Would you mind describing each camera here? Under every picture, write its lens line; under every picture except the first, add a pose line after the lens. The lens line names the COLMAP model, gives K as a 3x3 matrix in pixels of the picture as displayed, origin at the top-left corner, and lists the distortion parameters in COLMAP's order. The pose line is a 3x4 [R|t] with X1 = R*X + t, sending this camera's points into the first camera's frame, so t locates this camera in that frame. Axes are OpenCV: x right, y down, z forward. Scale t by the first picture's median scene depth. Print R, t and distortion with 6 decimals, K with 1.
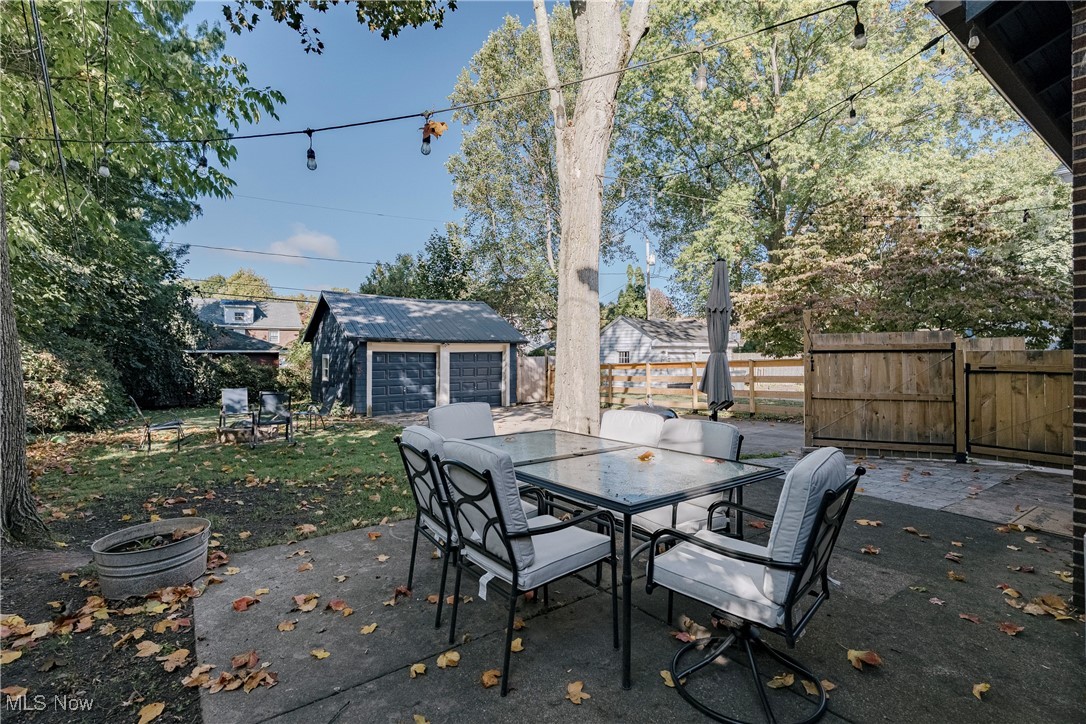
lens RADIAL K [[512.1, 0, 543.0], [0, 512.1, 362.0], [0, 0, 1]] dist [-0.002046, 0.000087]
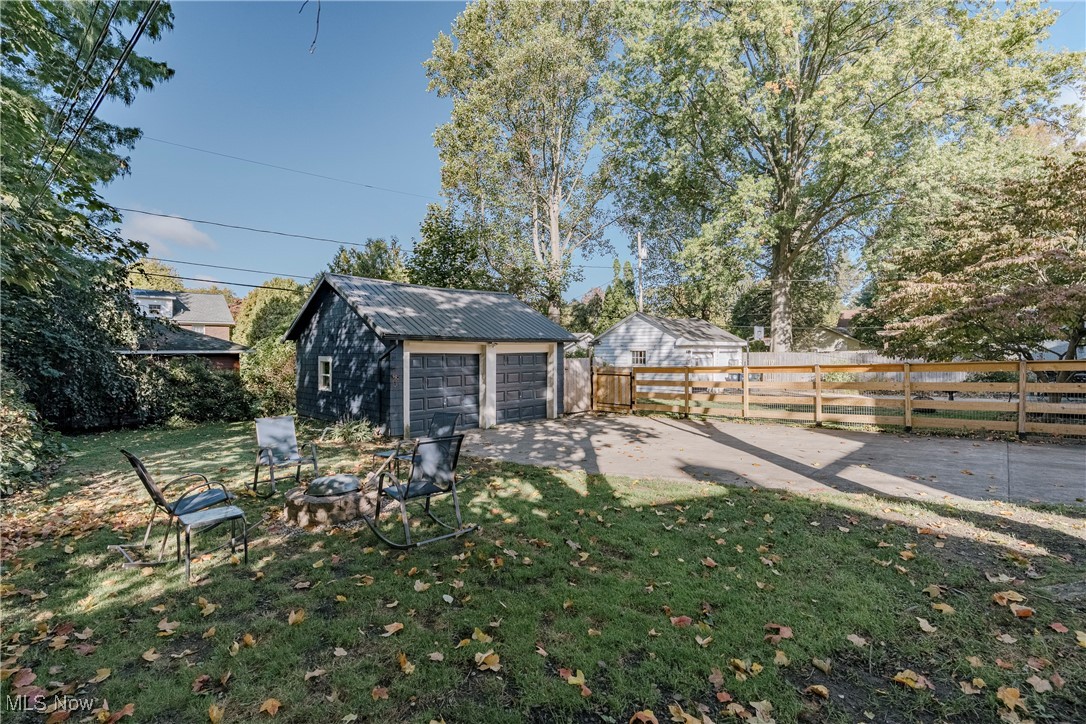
lens RADIAL K [[501.4, 0, 543.0], [0, 501.4, 362.0], [0, 0, 1]] dist [0.001809, 0.000303]
pose [[0.988453, -0.004083, 0.151471, -0.208958], [0.003320, 0.999980, 0.005290, -0.009289], [-0.151489, -0.004726, 0.988448, 0.198230]]
